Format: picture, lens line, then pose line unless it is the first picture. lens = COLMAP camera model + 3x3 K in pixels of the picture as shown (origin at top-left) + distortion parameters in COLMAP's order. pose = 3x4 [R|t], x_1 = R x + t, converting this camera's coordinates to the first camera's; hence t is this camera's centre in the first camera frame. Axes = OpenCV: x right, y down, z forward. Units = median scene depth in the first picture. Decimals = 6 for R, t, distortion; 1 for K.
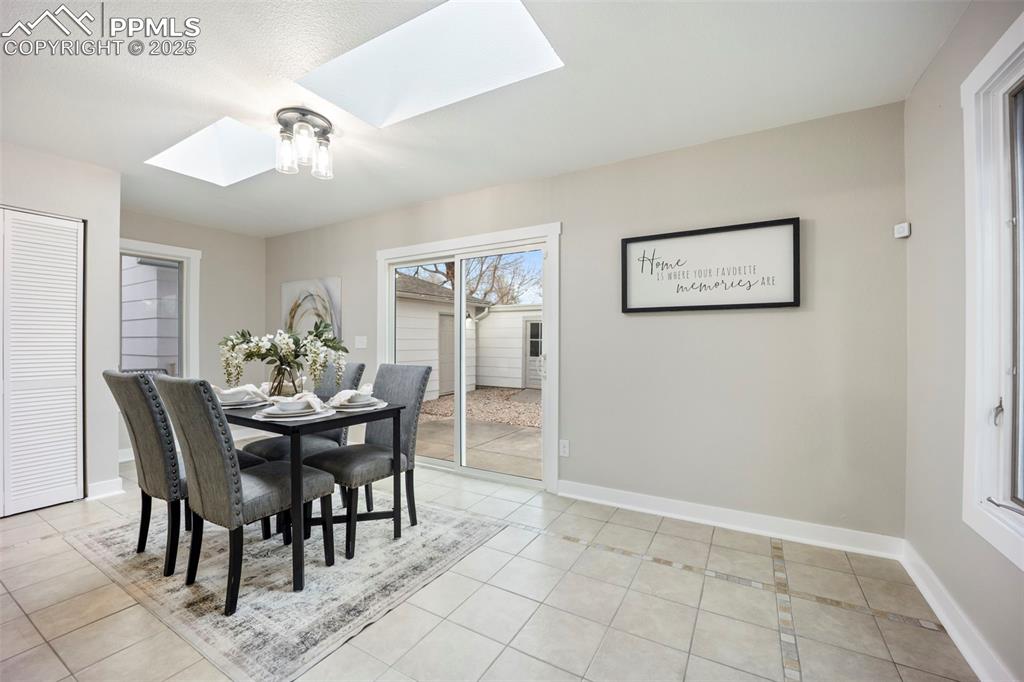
lens RADIAL K [[411.5, 0, 511.4], [0, 411.5, 344.5], [0, 0, 1]] dist [-0.021033, -0.000205]
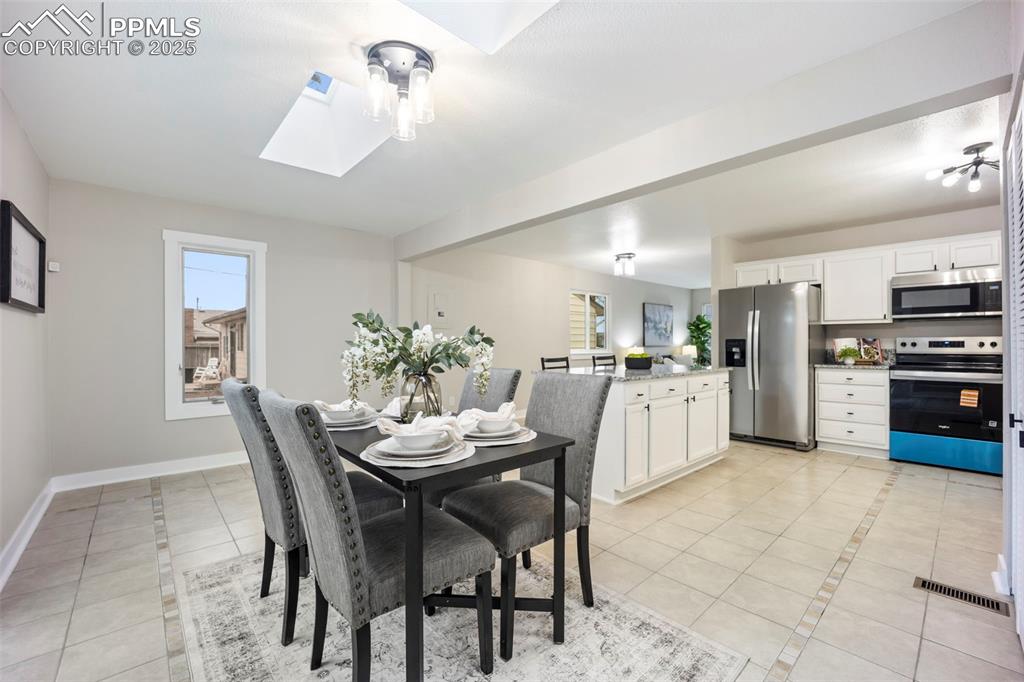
lens RADIAL K [[421.3, 0, 507.3], [0, 421.3, 345.5], [0, 0, 1]] dist [-0.022244, -0.000247]
pose [[-0.949509, -0.002939, 0.313727, -0.954824], [0.000433, 0.999943, 0.010681, -0.008327], [-0.313741, 0.010277, -0.949453, 1.708352]]
